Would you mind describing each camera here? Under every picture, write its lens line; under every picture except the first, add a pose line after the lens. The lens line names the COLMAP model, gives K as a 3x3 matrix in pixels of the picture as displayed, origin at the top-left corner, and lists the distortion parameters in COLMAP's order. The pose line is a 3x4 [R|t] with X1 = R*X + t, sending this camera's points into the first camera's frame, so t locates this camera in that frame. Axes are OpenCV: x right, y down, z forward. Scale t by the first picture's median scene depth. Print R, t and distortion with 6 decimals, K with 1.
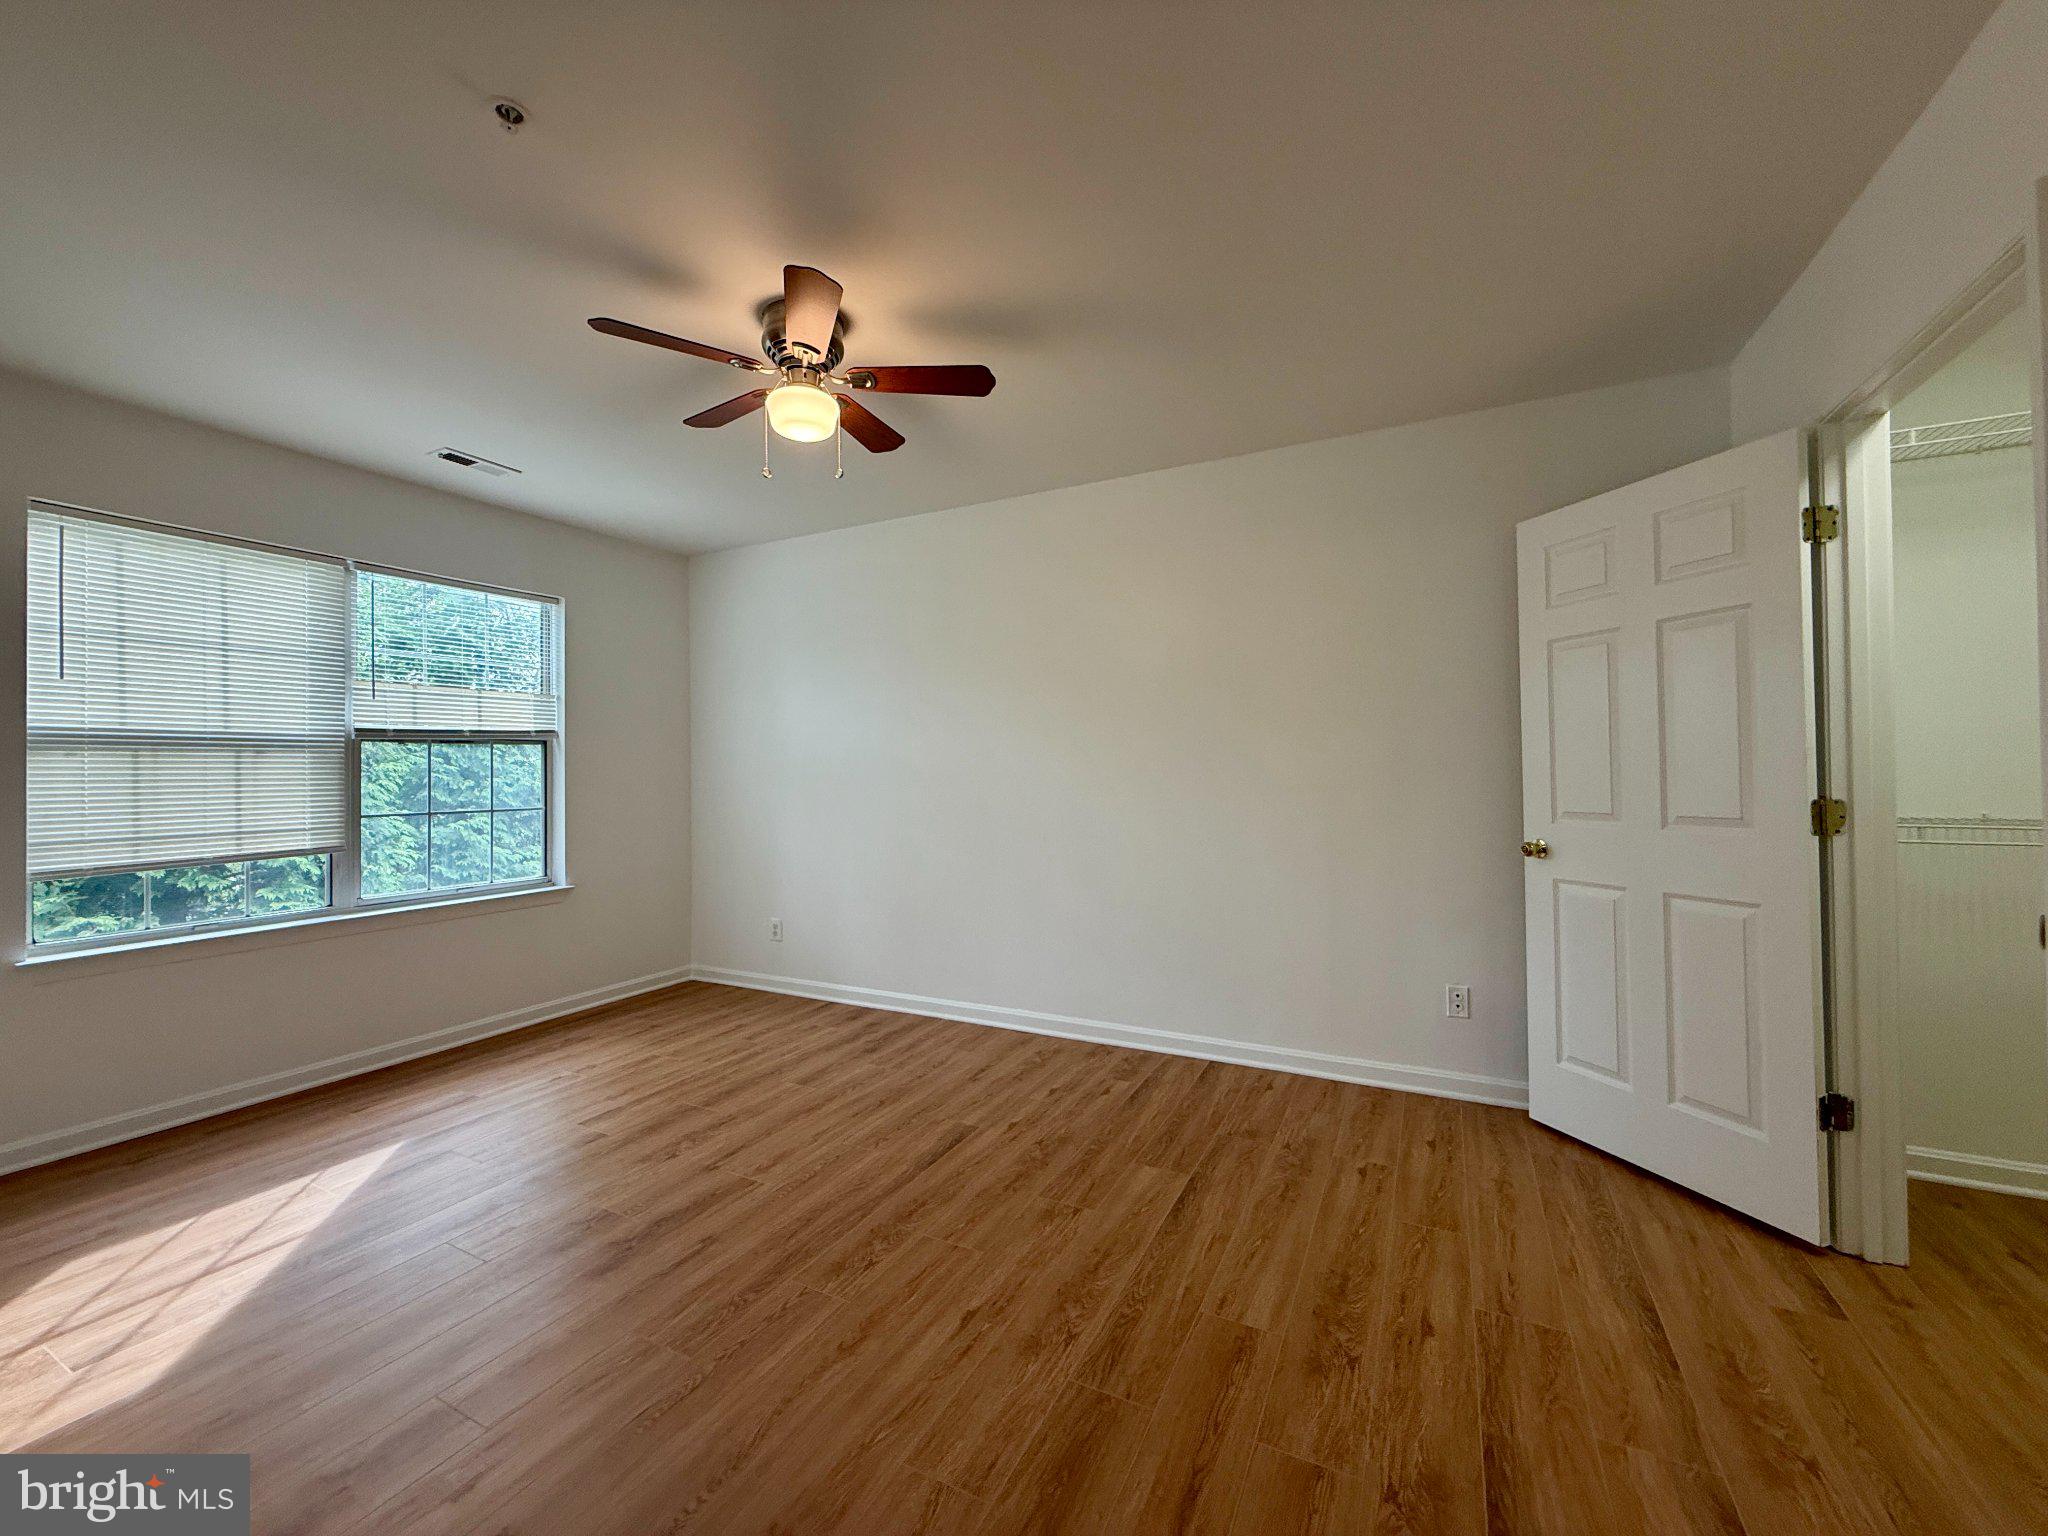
lens RADIAL K [[813.3, 0, 1017.2], [0, 813.3, 765.8], [0, 0, 1]] dist [-0.000941, 0.000118]
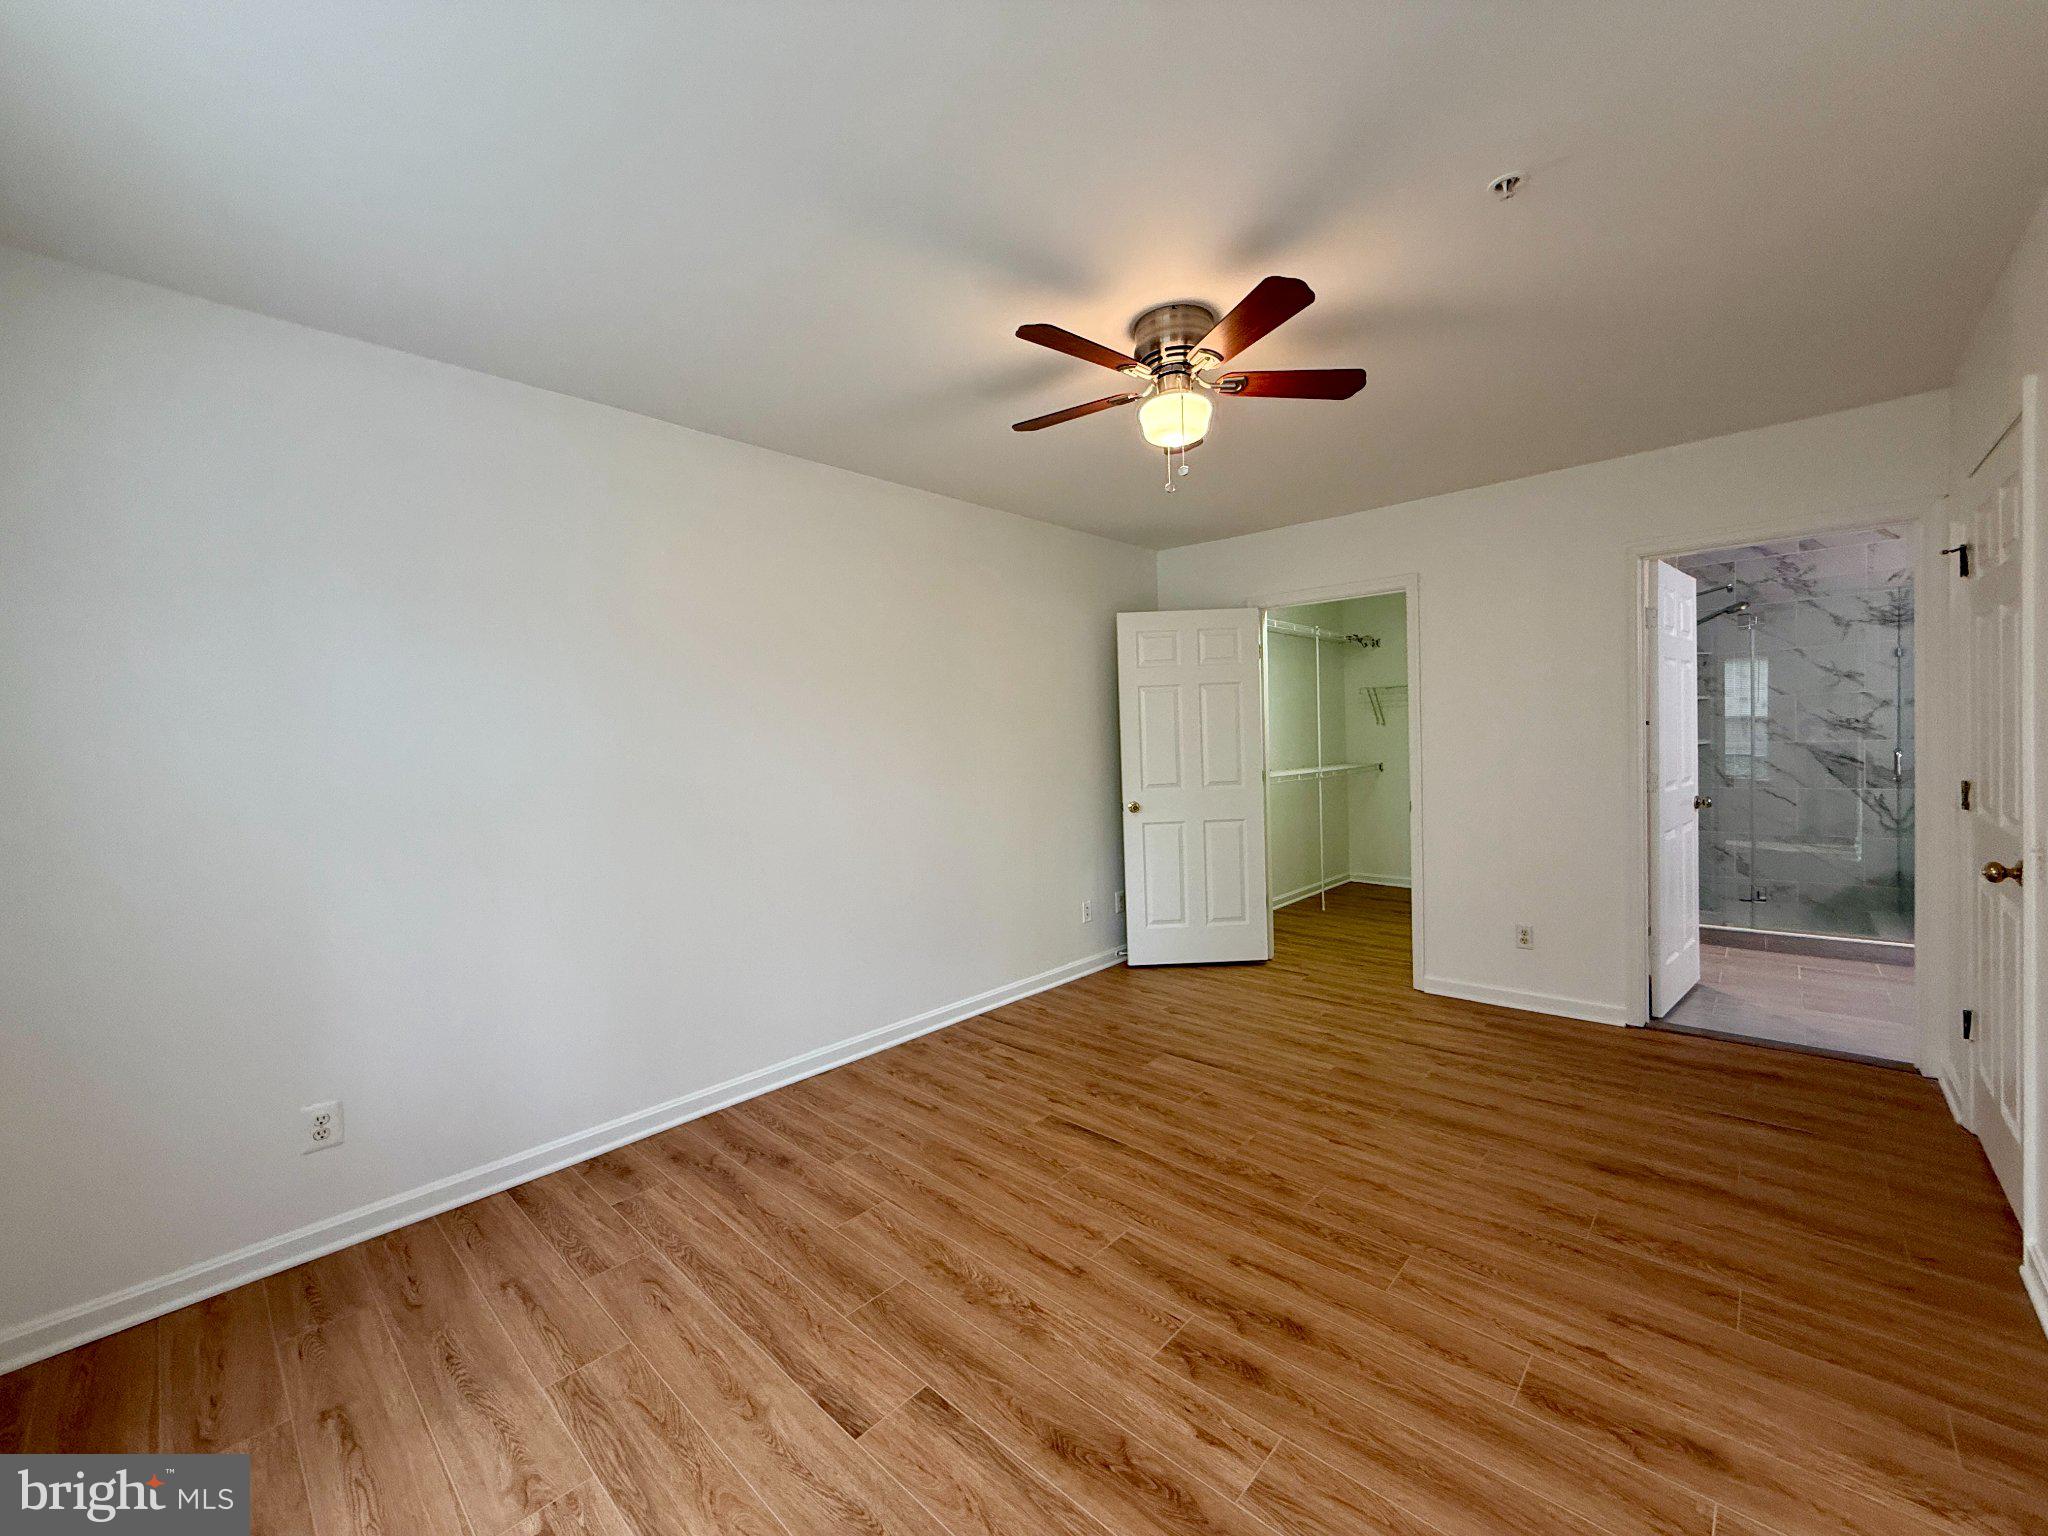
lens RADIAL K [[813.3, 0, 1017.2], [0, 813.3, 765.8], [0, 0, 1]] dist [-0.000941, 0.000118]
pose [[0.271513, -0.026300, 0.962075, -1.084311], [0.021700, 0.999540, 0.021200, -0.026590], [-0.962190, 0.015121, 0.271958, 0.776735]]
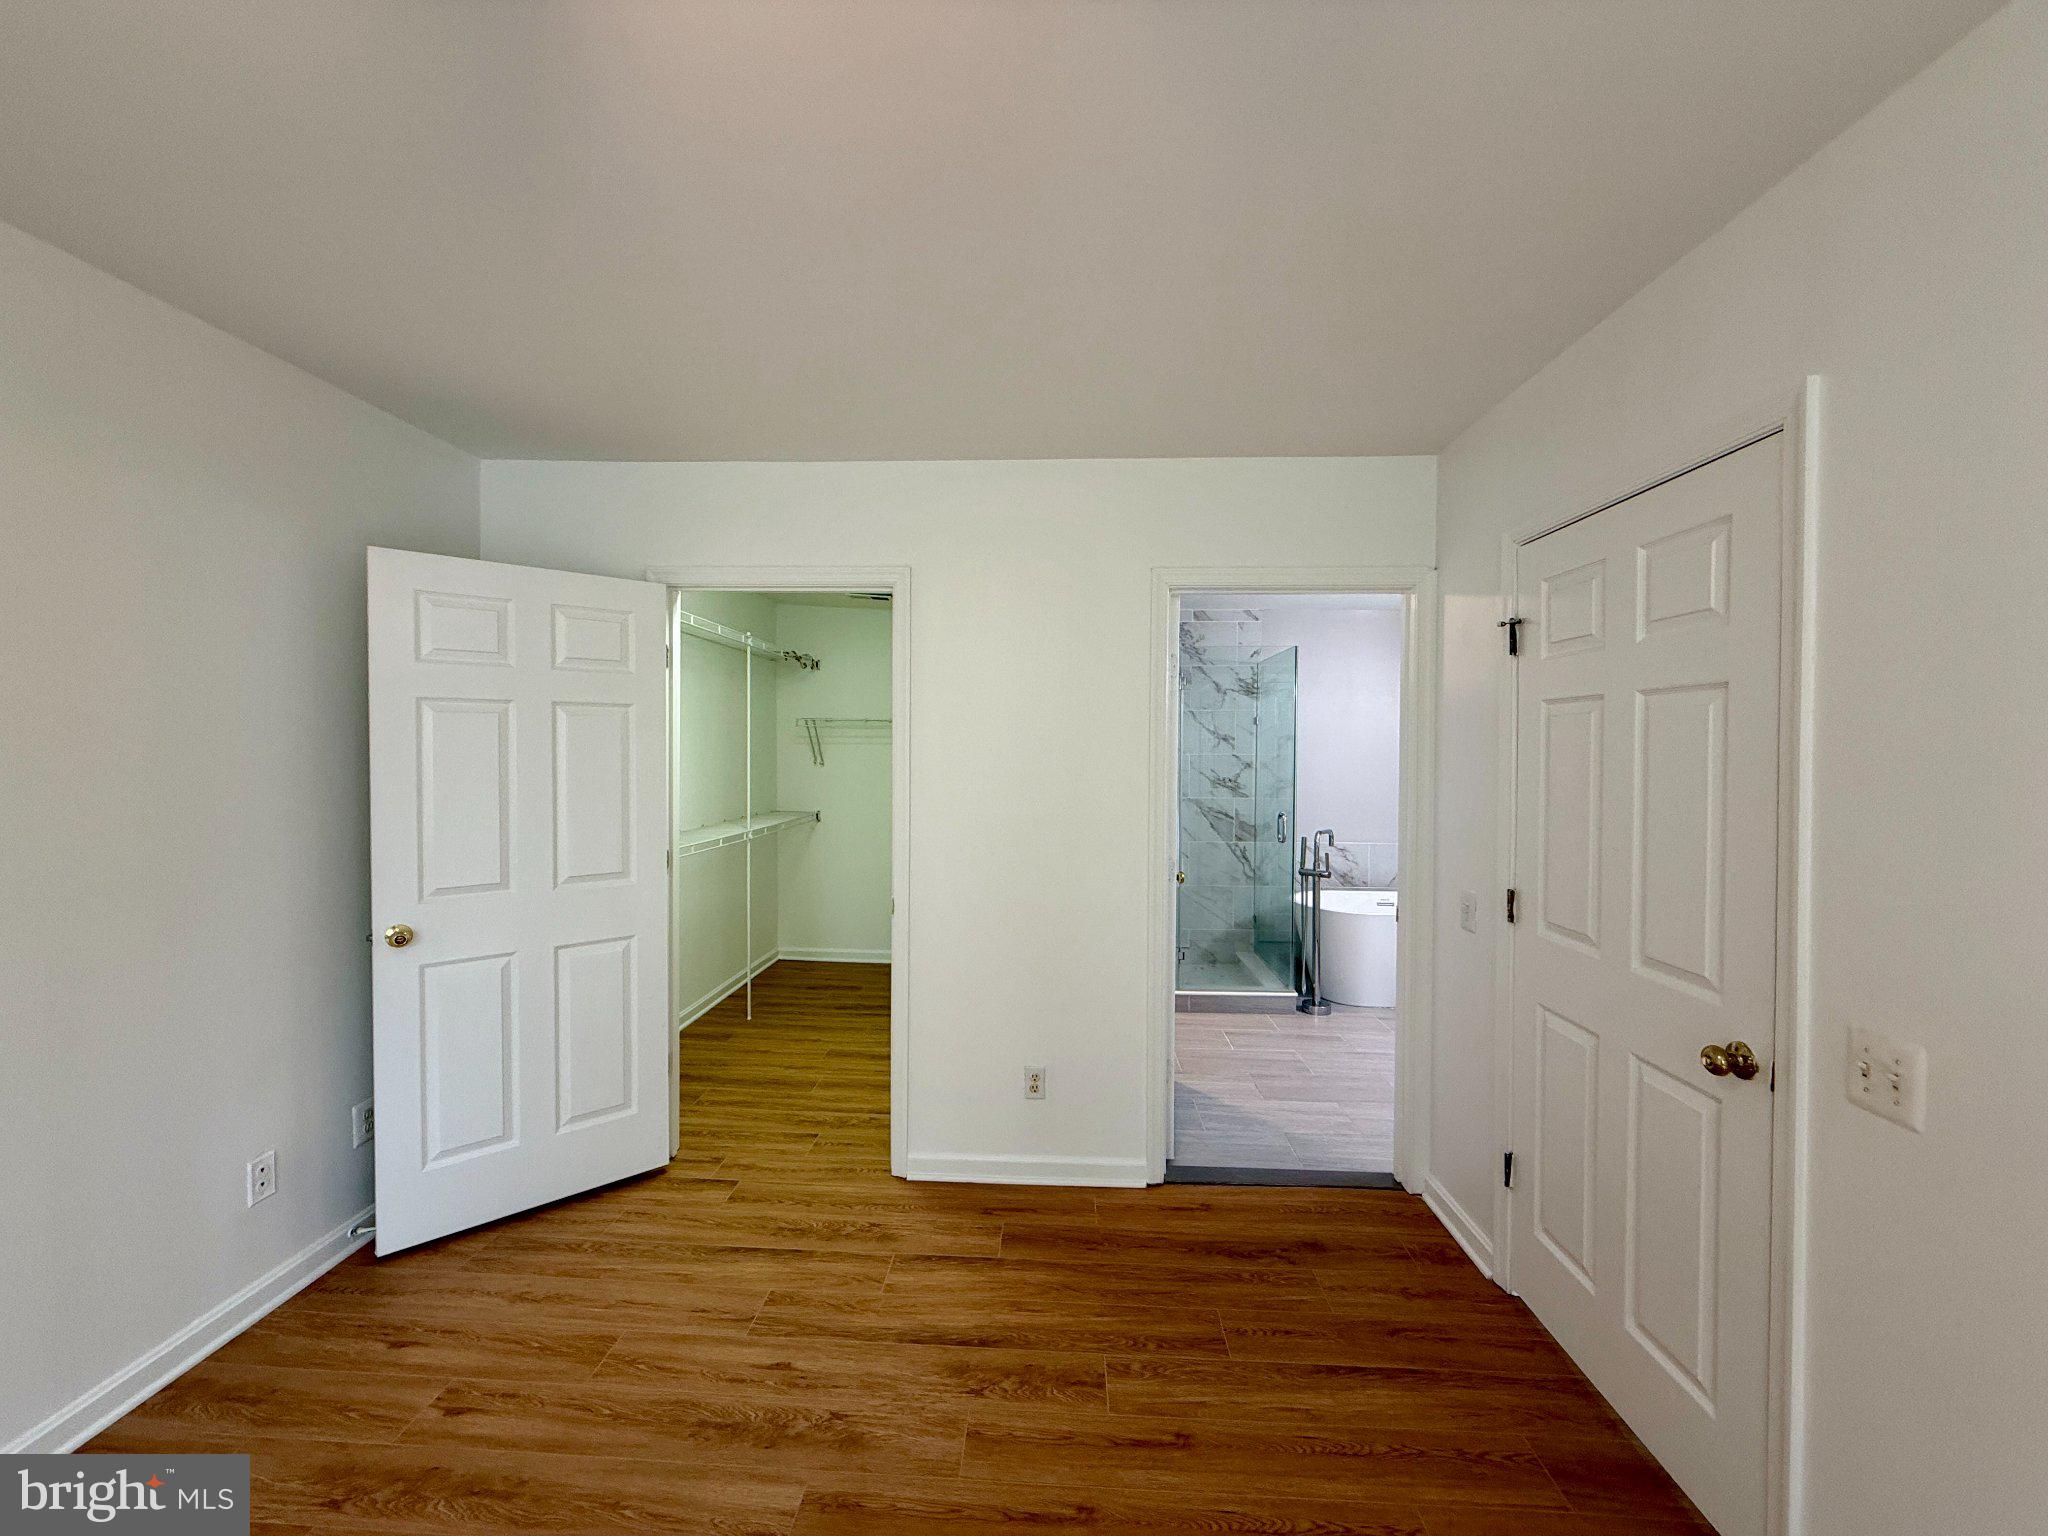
lens RADIAL K [[813.3, 0, 1017.2], [0, 813.3, 765.8], [0, 0, 1]] dist [-0.000941, 0.000118]
pose [[-0.411208, -0.007887, 0.911507, -0.415941], [-0.009311, 0.999947, 0.004452, -0.089116], [-0.911494, -0.006656, -0.411260, 0.765898]]
